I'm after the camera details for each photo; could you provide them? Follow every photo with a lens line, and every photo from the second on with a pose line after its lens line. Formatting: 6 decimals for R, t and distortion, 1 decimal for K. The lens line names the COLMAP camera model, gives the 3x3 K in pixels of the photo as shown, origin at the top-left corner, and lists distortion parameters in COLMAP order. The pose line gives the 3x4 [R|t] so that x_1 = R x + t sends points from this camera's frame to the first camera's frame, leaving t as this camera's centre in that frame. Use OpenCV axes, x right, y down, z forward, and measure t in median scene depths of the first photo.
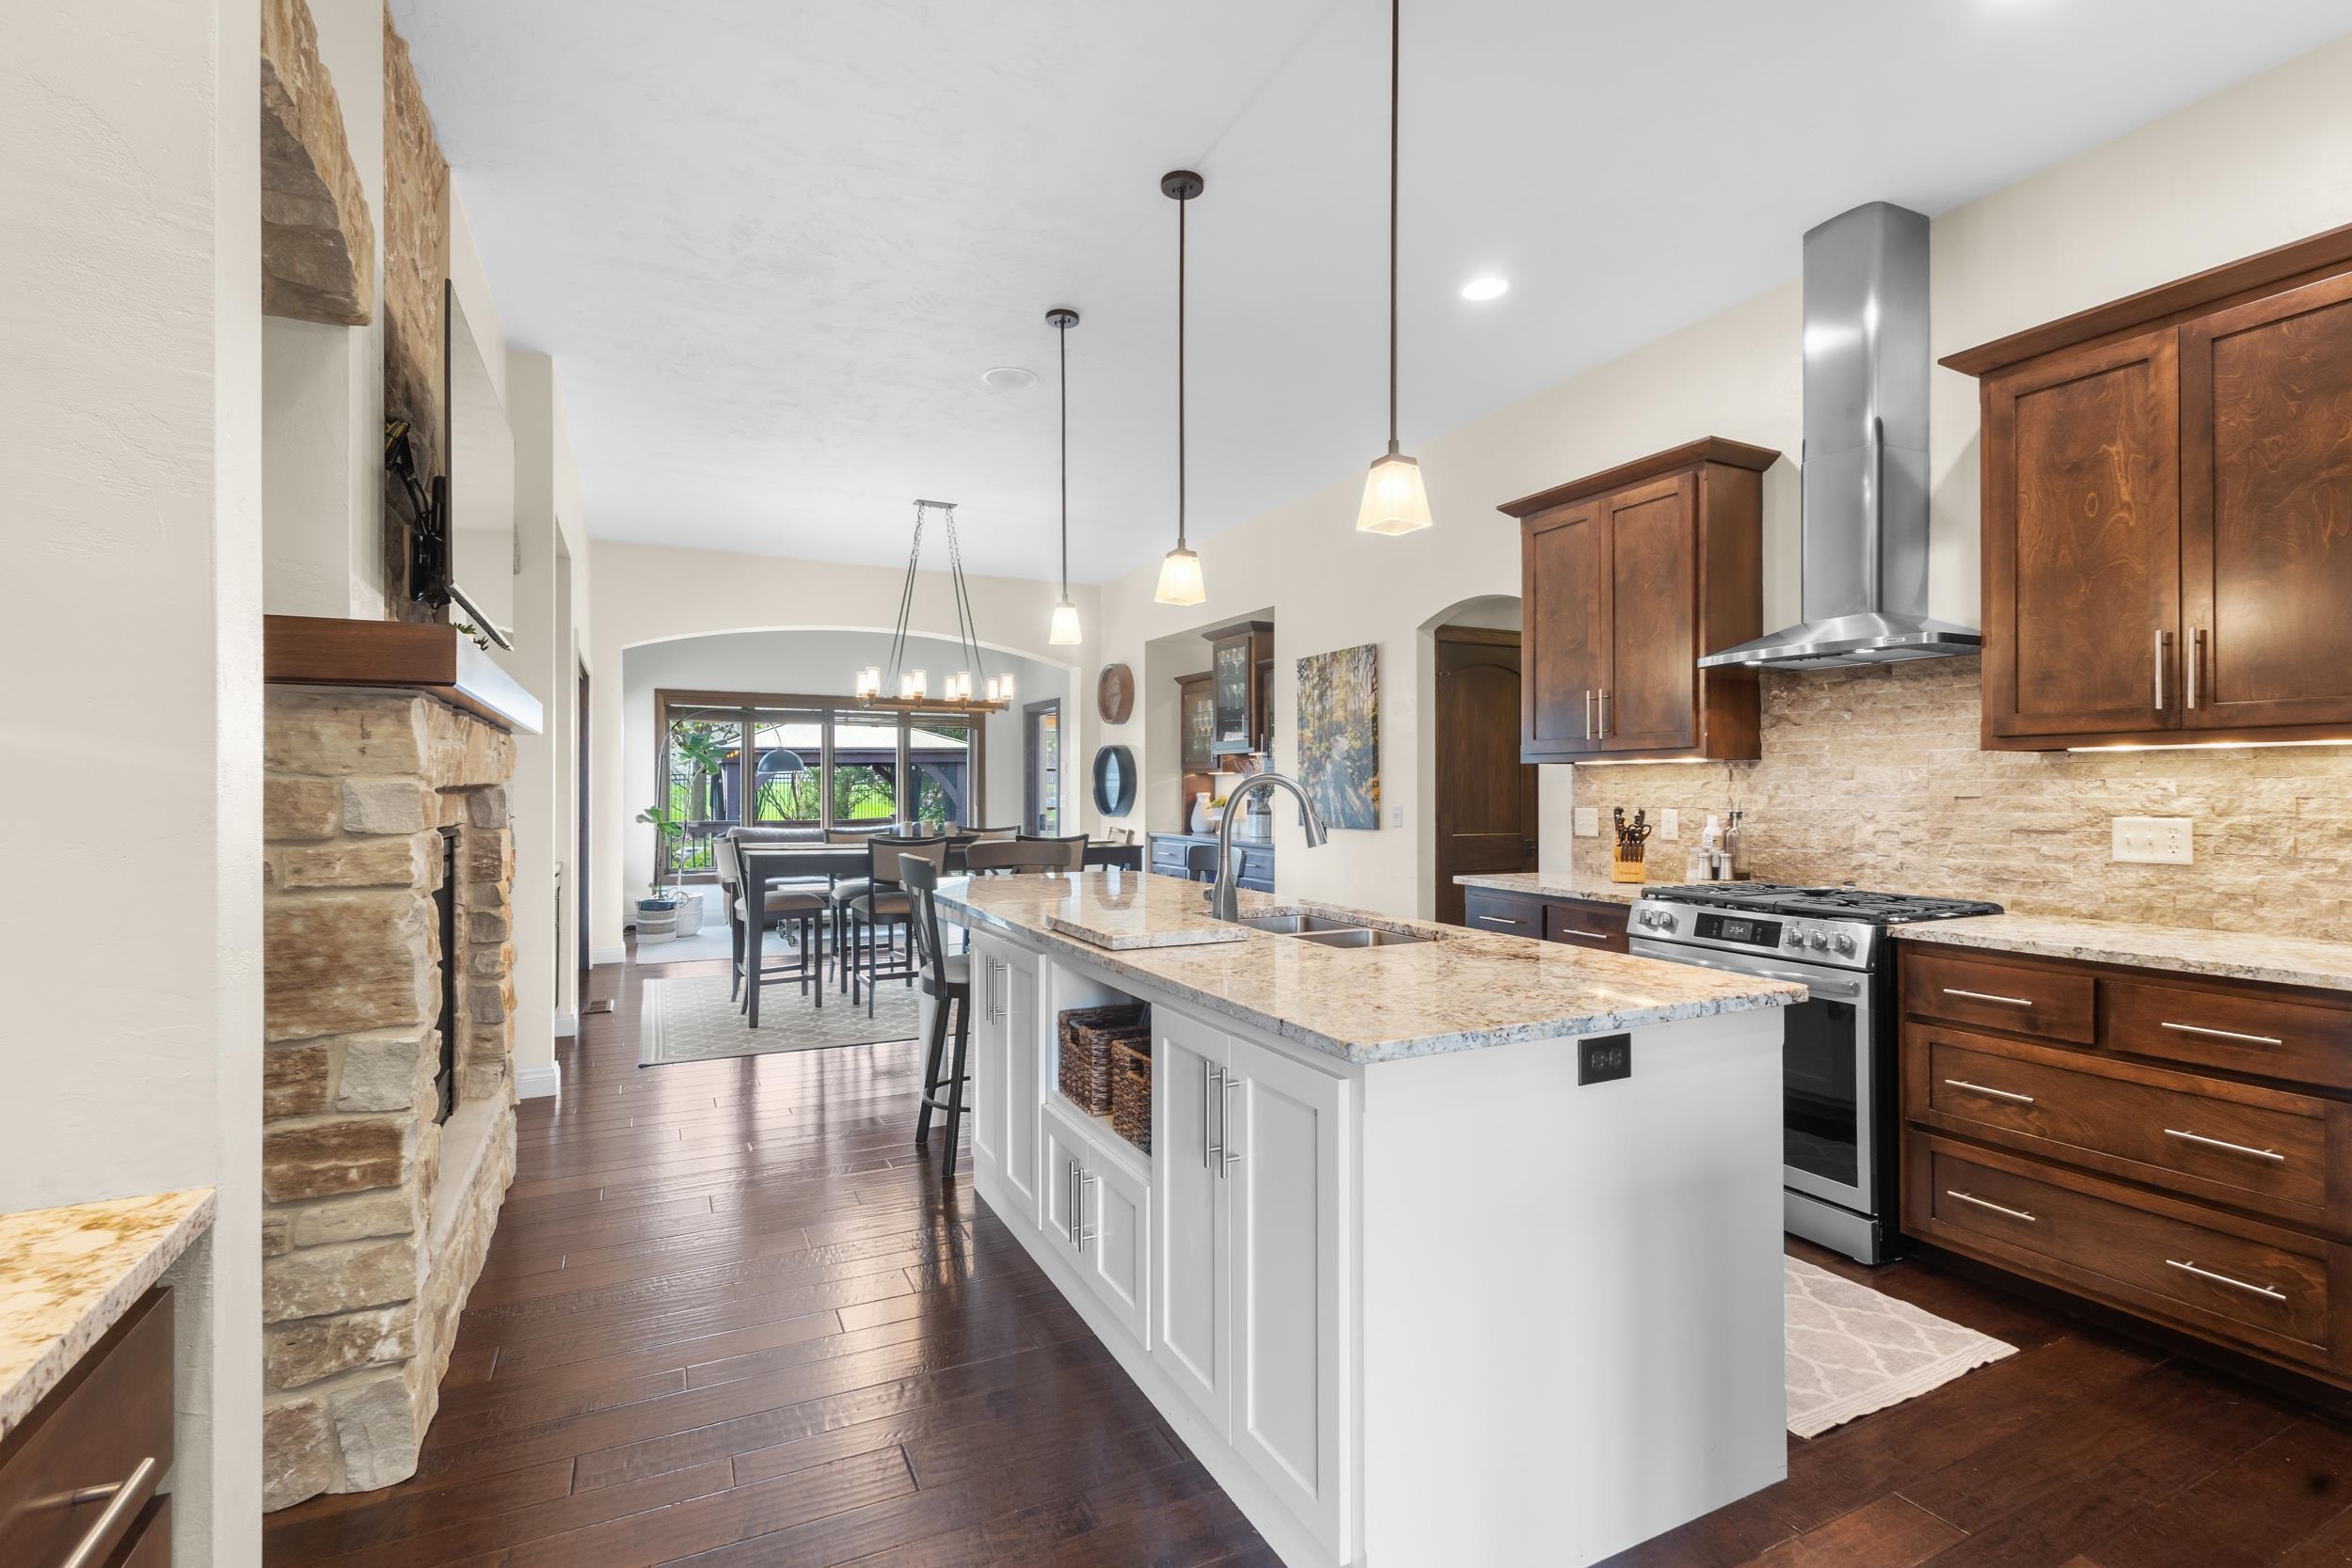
lens RADIAL K [[1079.8, 0, 1173.4], [0, 1079.8, 780.7], [0, 0, 1]] dist [0.009136, -0.003239]
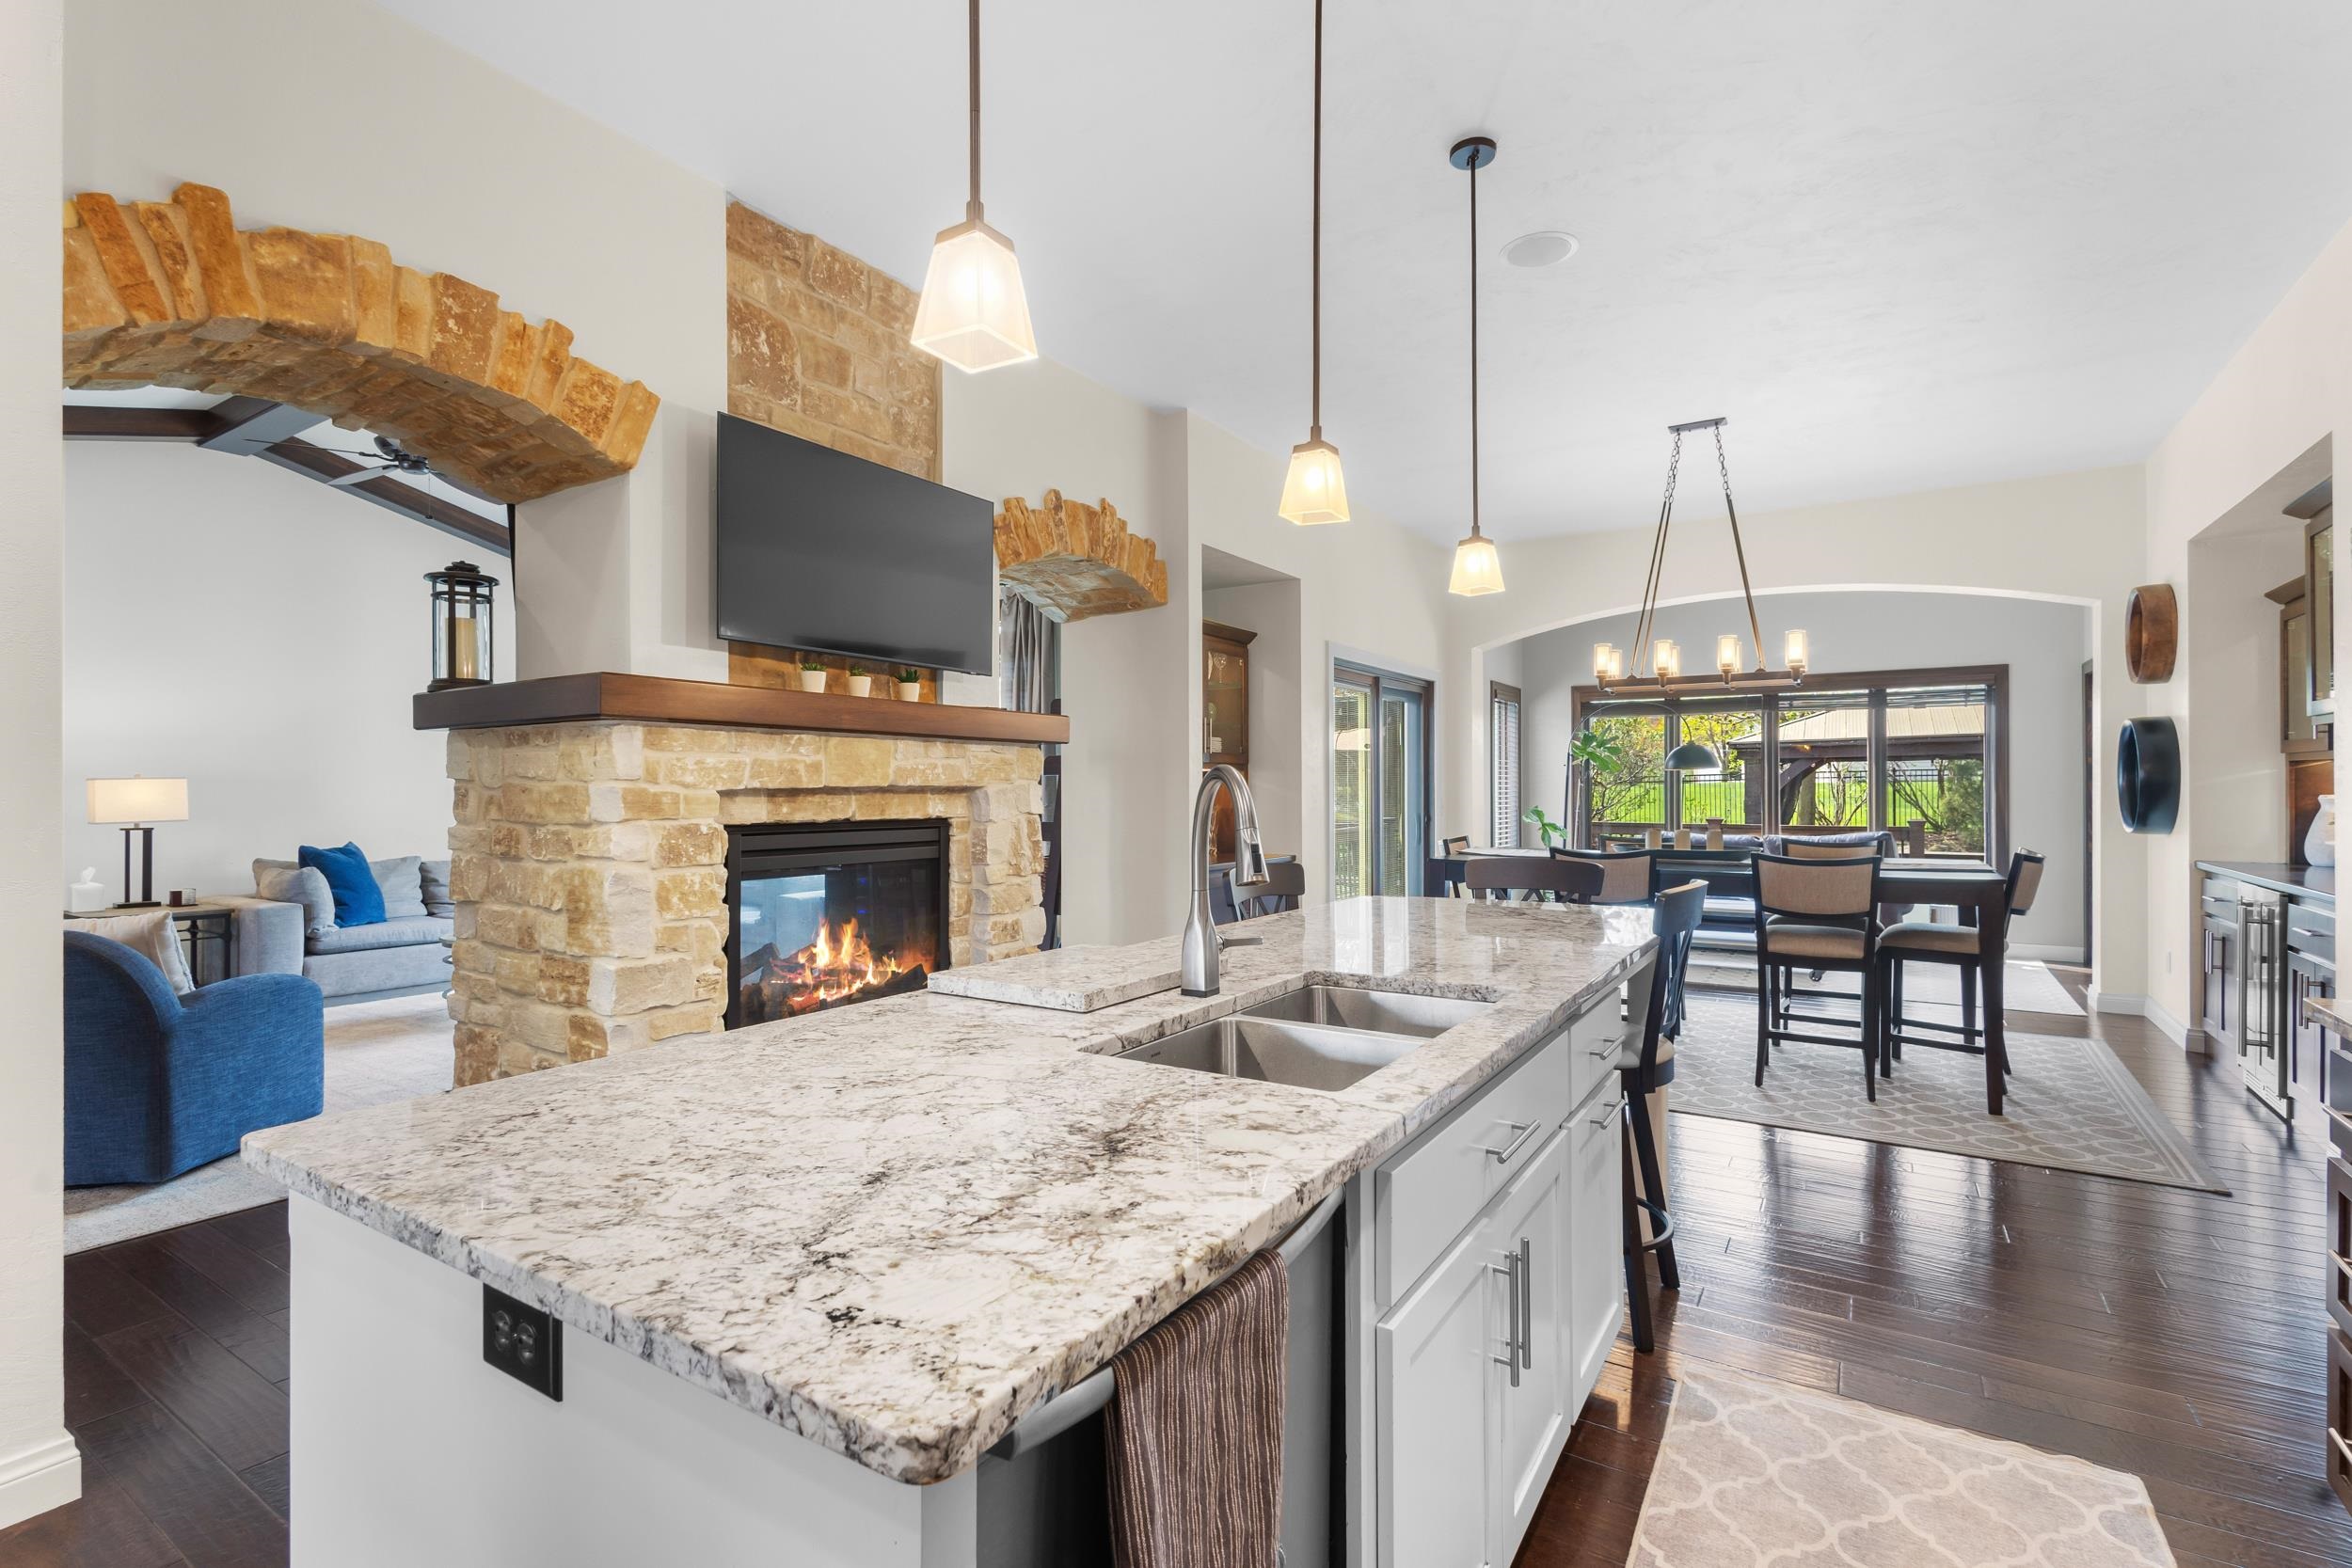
lens RADIAL K [[1079.8, 0, 1168.1], [0, 1079.8, 788.8], [0, 0, 1]] dist [0.009136, -0.003239]
pose [[0.509614, -0.000374, -0.860403, 0.289938], [0.007724, 0.999962, 0.004140, 0.001657], [0.860369, -0.008756, 0.509597, 0.296832]]
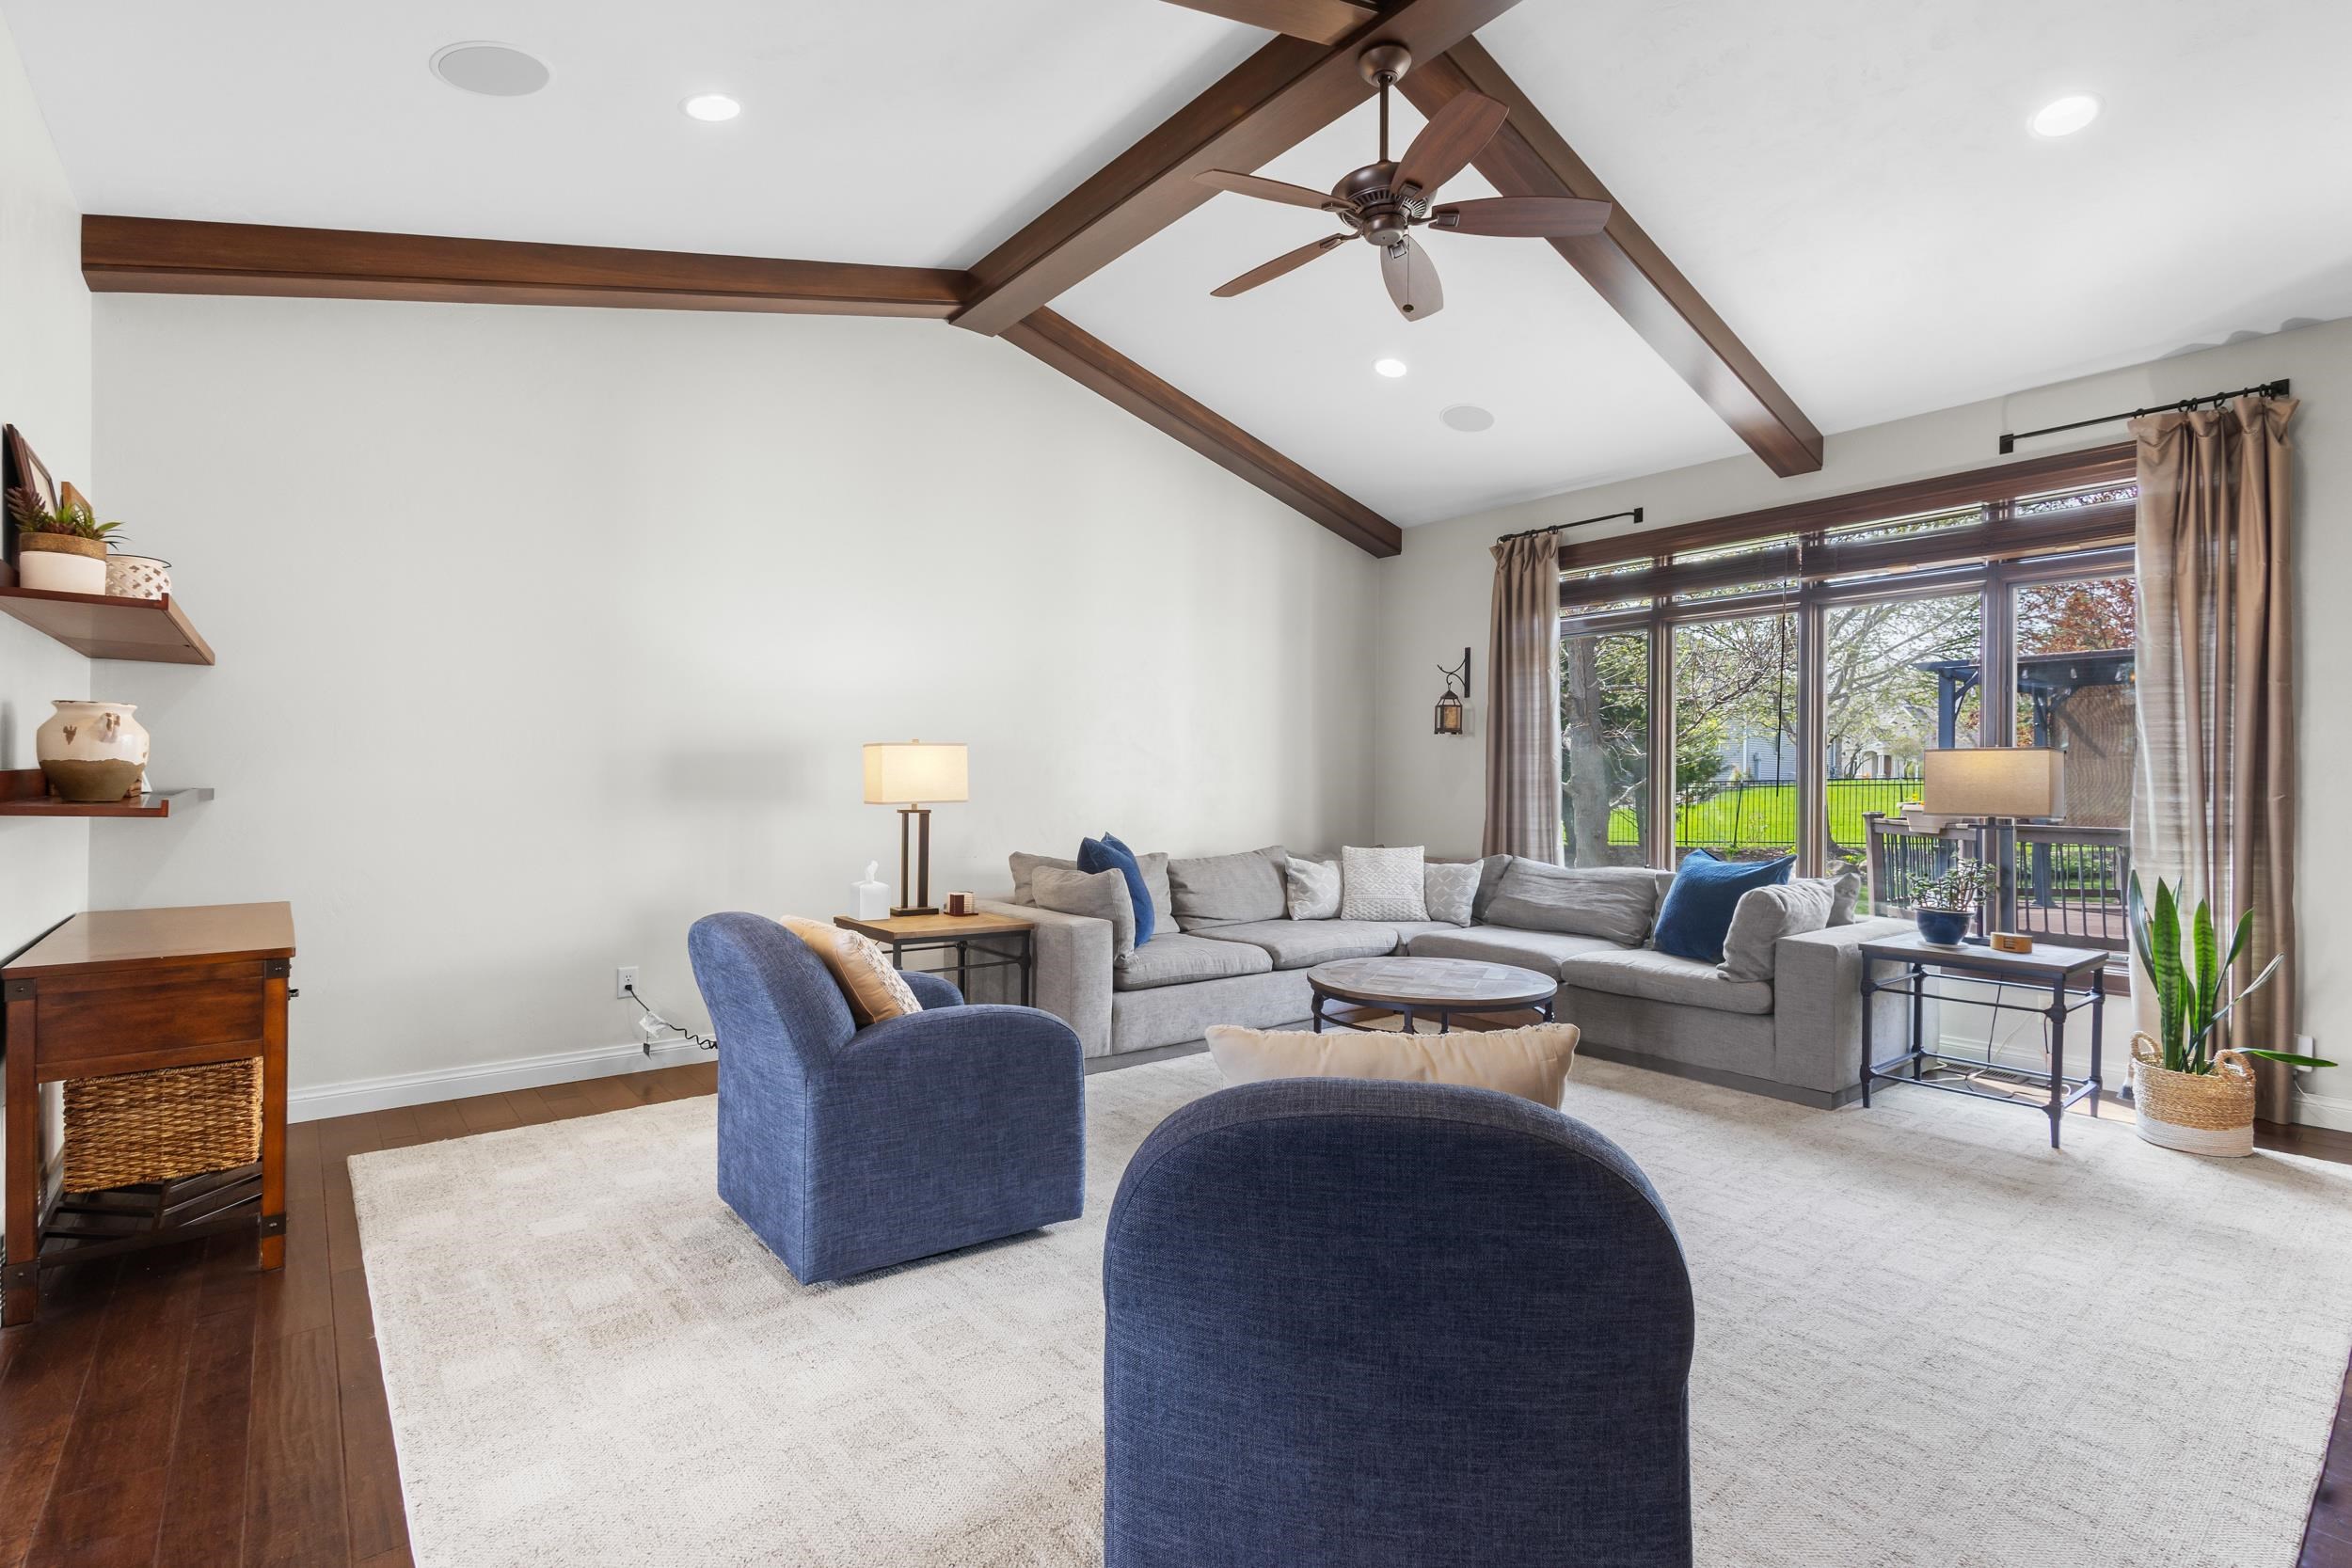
lens RADIAL K [[1079.8, 0, 1167.4], [0, 1079.8, 783.6], [0, 0, 1]] dist [0.009136, -0.003239]
pose [[0.219509, 0.003151, -0.975605, -0.283243], [0.000571, 0.999994, 0.003358, 0.013611], [0.975610, -0.001295, 0.219506, -0.005951]]
